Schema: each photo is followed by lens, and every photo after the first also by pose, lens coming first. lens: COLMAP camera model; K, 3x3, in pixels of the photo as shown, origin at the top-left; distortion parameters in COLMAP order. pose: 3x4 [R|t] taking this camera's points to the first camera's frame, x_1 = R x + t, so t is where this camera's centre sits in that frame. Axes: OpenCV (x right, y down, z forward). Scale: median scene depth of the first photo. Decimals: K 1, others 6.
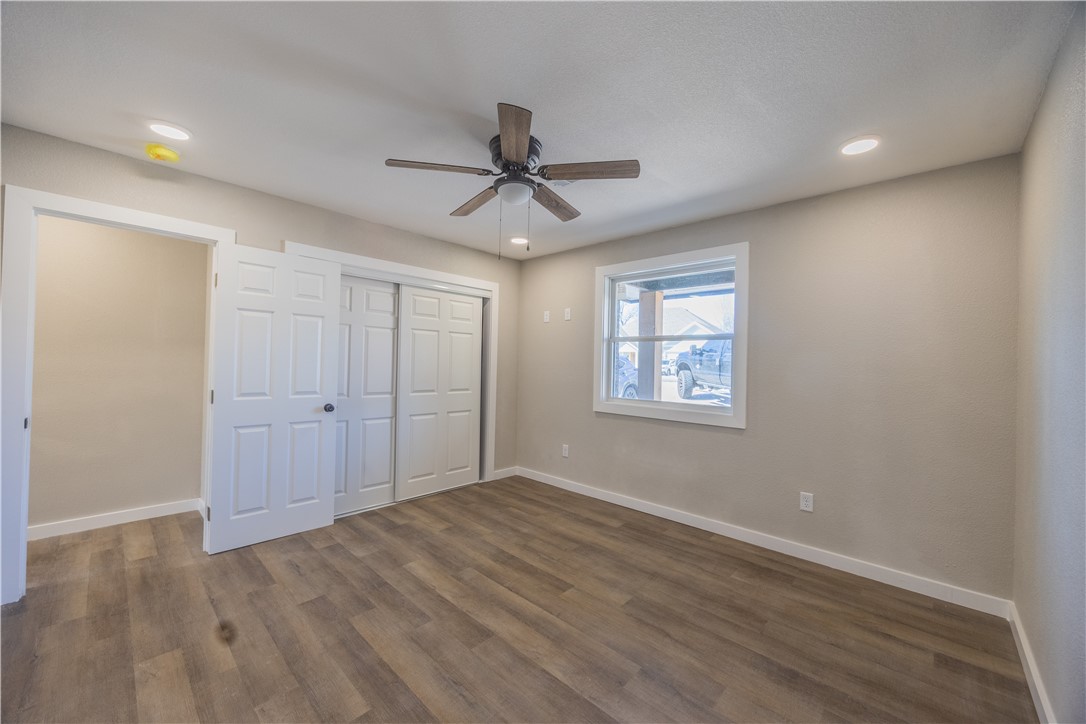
lens RADIAL K [[413.6, 0, 547.7], [0, 413.6, 360.8], [0, 0, 1]] dist [-0.000479, -0.000030]
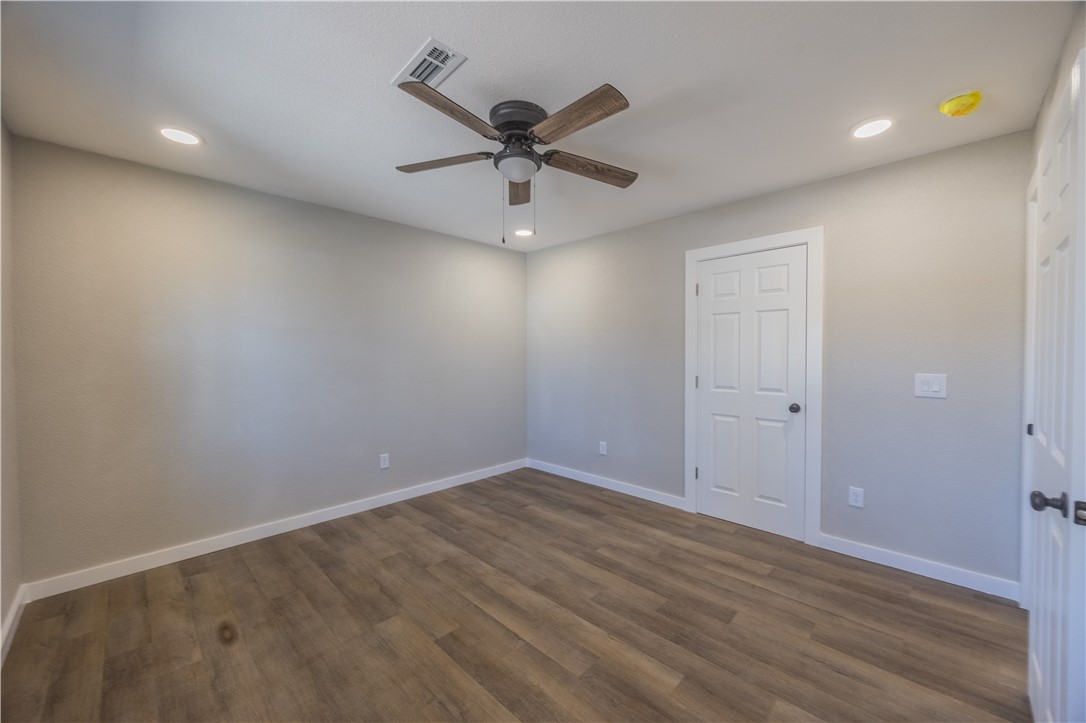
lens RADIAL K [[413.6, 0, 547.7], [0, 413.6, 360.3], [0, 0, 1]] dist [-0.000479, -0.000030]
pose [[-0.999700, -0.013831, 0.020210, -0.179698], [-0.013548, 0.999809, 0.014113, -0.000748], [-0.020402, 0.013835, -0.999696, 2.008202]]
